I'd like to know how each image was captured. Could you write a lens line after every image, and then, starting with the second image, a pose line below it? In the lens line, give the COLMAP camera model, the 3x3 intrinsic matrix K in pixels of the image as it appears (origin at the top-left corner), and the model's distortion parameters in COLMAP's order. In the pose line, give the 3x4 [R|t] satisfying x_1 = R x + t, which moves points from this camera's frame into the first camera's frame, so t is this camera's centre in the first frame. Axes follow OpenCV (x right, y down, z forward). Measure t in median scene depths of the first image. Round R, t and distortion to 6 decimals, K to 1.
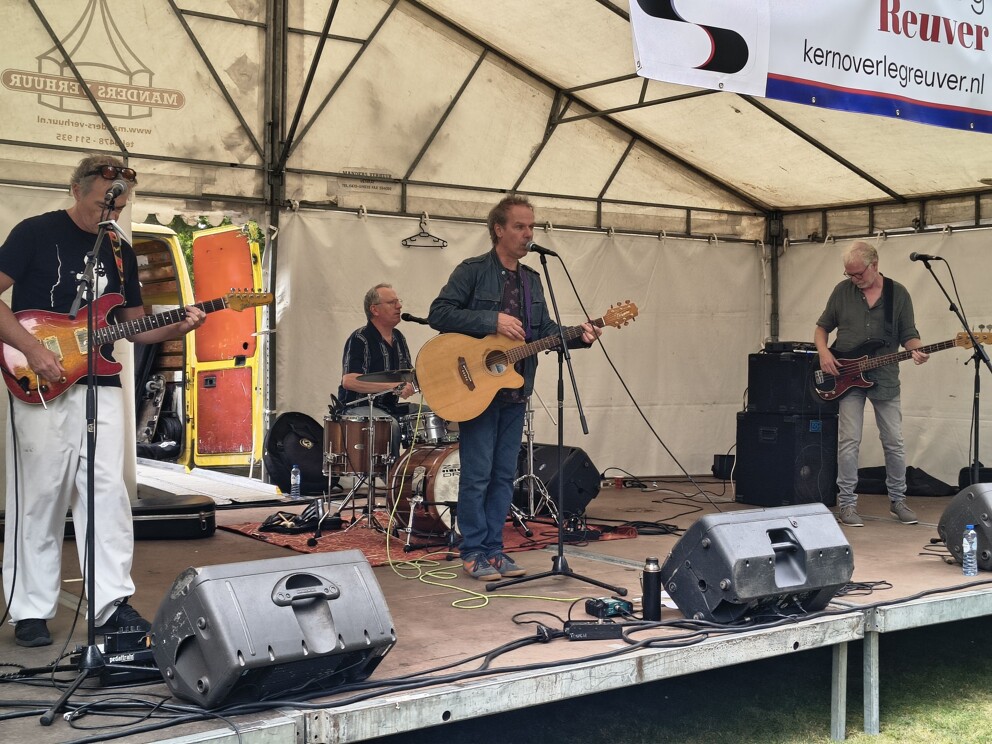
lens RADIAL K [[1359.6, 0, 496.0], [0, 1359.6, 372.0], [0, 0, 1]] dist [-0.039004, 0.278569]
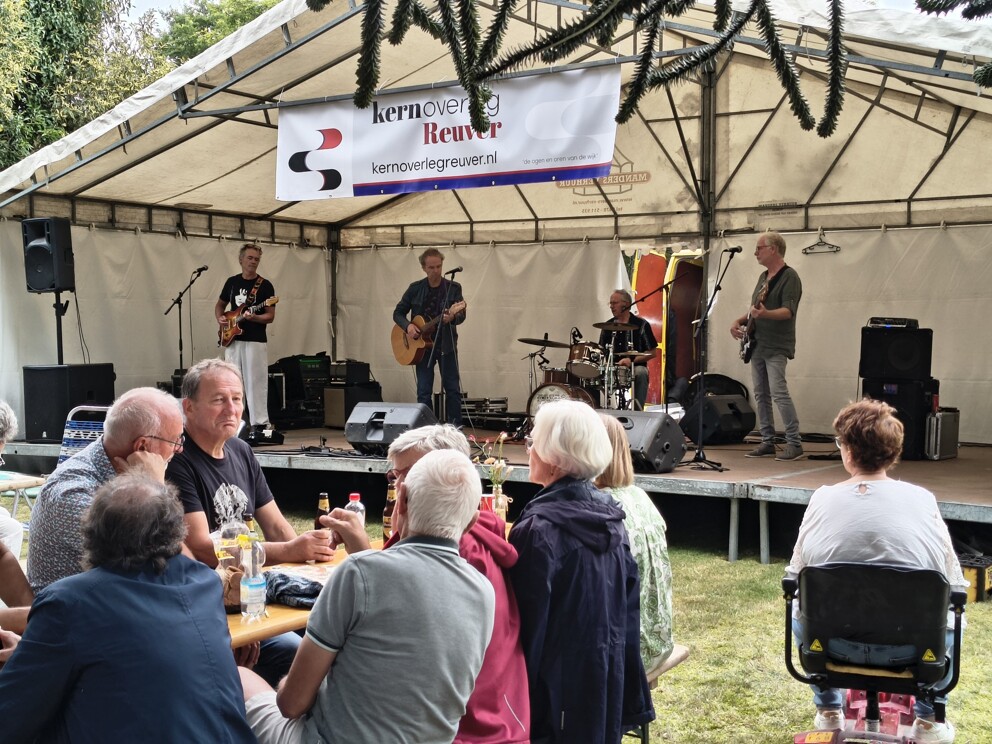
lens RADIAL K [[1359.6, 0, 496.0], [0, 1359.6, 372.0], [0, 0, 1]] dist [-0.039004, 0.278569]
pose [[0.383266, 0.004952, -0.923625, 1.122069], [-0.014002, 0.999902, -0.000449, 0.030814], [0.923532, 0.013105, 0.383298, 0.217768]]
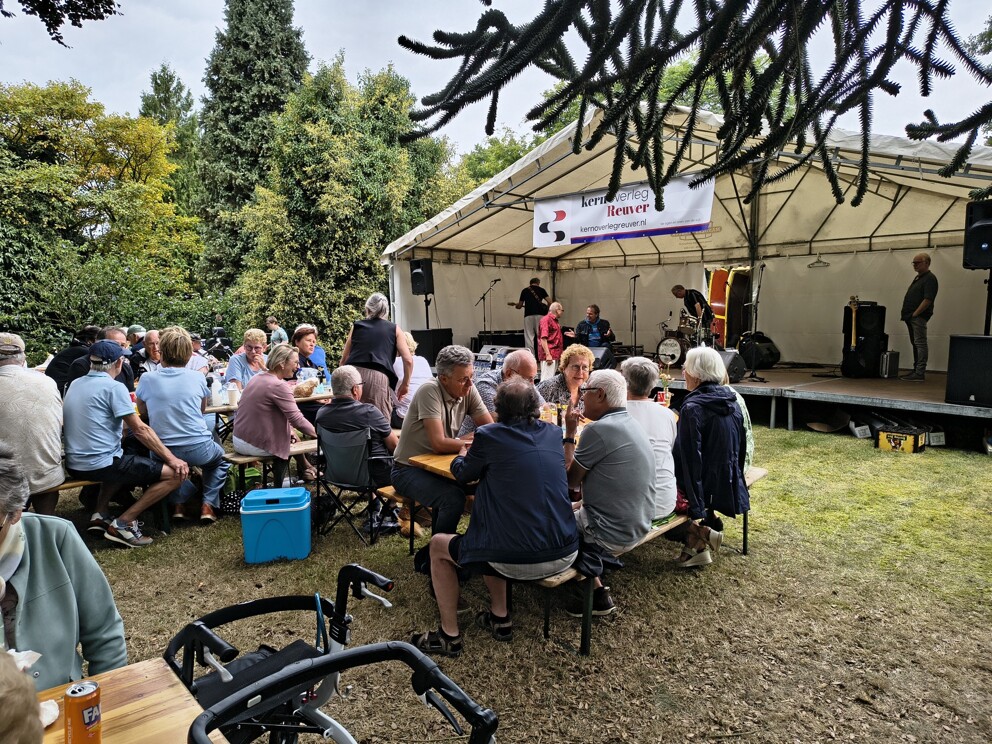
lens RADIAL K [[678.1, 0, 489.1], [0, 678.1, 366.7], [0, 0, 1]] dist [0.036454, -0.065702]
pose [[0.193778, 0.053577, -0.979581, 1.129357], [-0.010027, 0.998564, 0.052632, 0.031858], [0.980994, -0.000377, 0.194037, 0.185870]]
